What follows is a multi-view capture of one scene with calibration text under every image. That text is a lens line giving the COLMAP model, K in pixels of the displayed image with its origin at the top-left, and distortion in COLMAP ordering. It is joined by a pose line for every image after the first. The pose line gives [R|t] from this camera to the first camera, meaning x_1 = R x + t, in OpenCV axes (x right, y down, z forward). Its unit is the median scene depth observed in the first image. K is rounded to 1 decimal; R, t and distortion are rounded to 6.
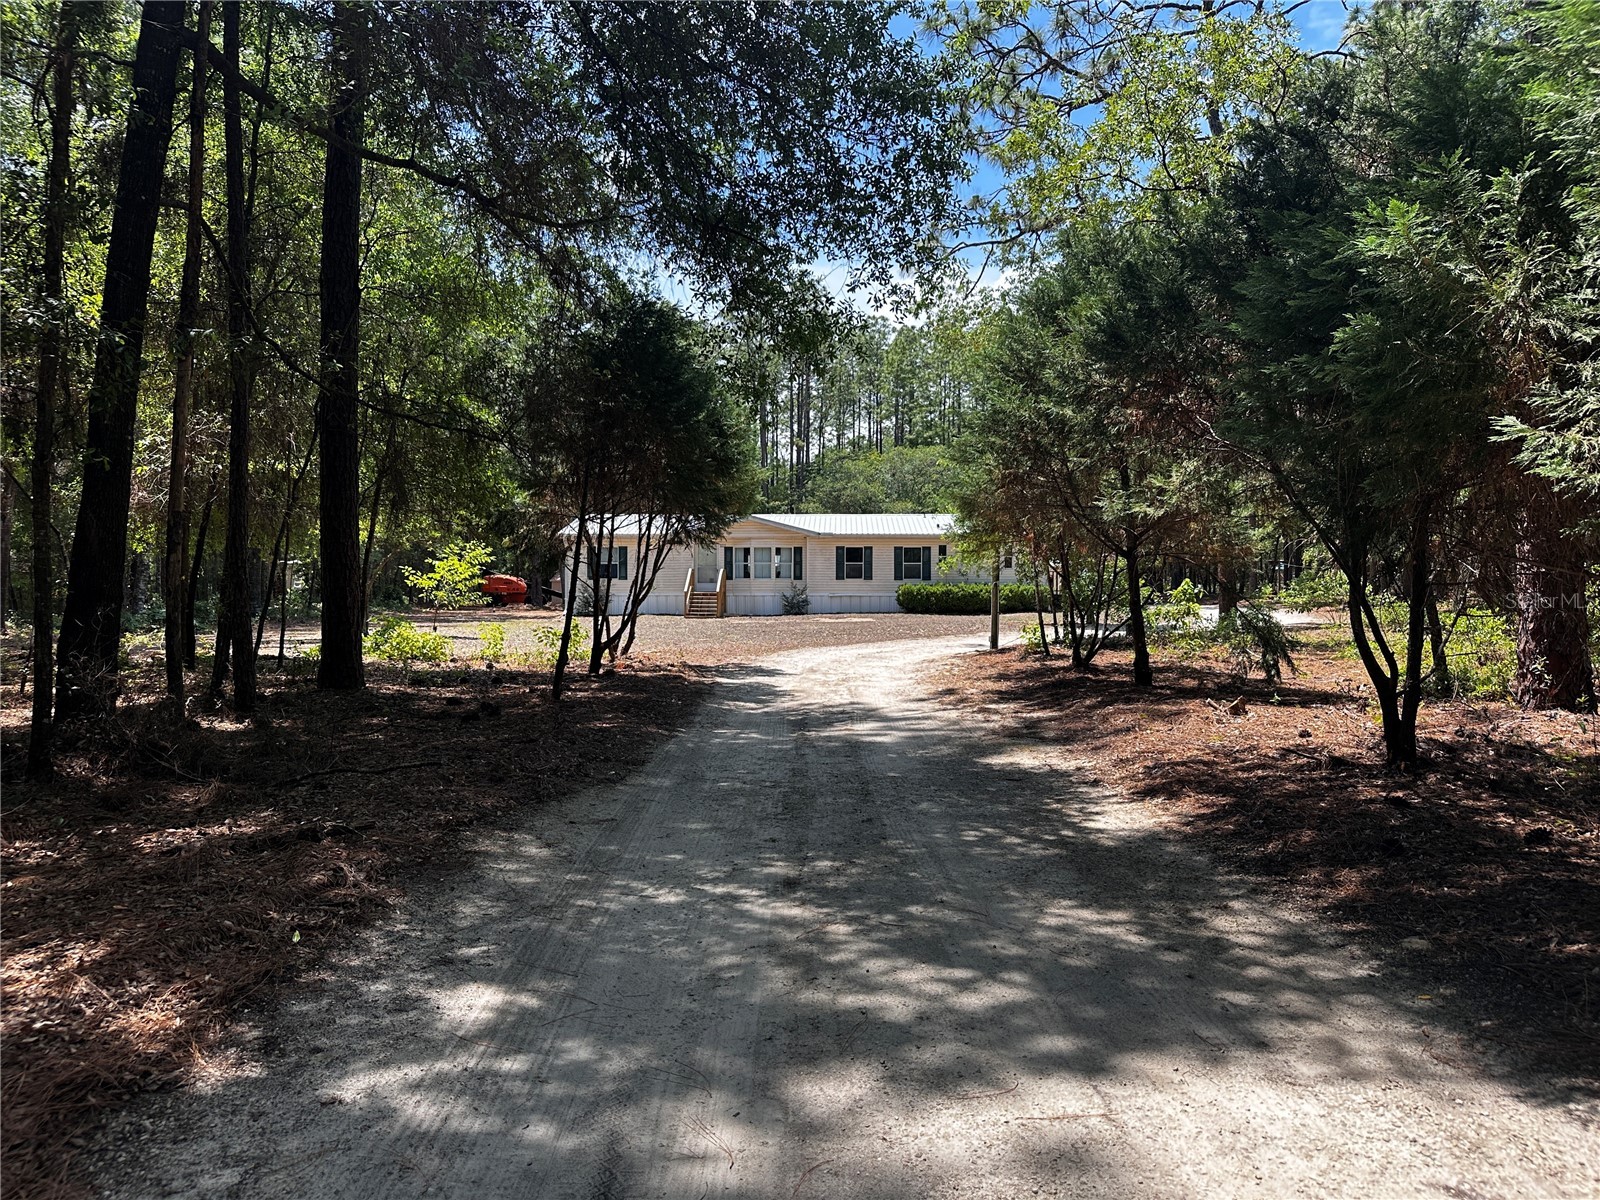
lens RADIAL K [[1139.5, 0, 800.0], [0, 1139.5, 600.0], [0, 0, 1]] dist [0.008447, -0.008889]
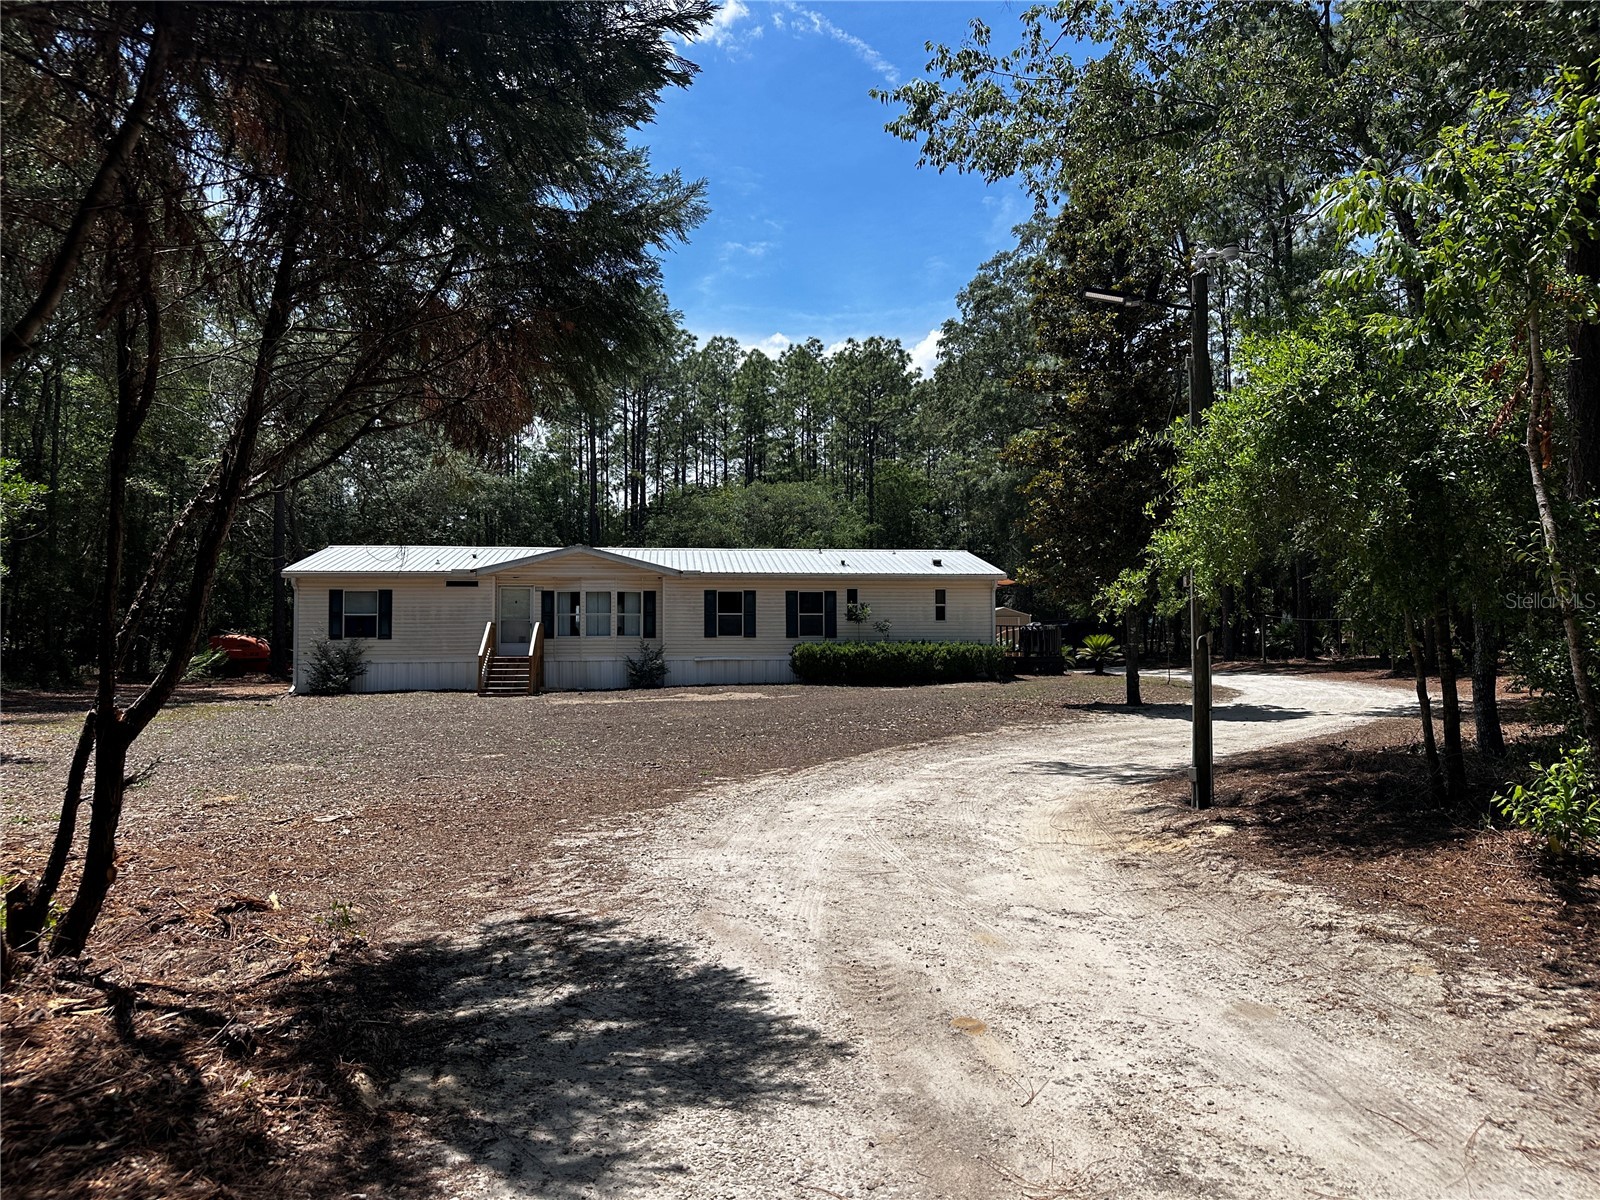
lens RADIAL K [[1139.5, 0, 800.0], [0, 1139.5, 600.0], [0, 0, 1]] dist [0.008447, -0.008889]
pose [[0.988510, 0.000984, 0.151150, -0.016194], [0.007098, 0.998573, -0.052921, -0.003202], [-0.150987, 0.053386, 0.987093, 0.296488]]
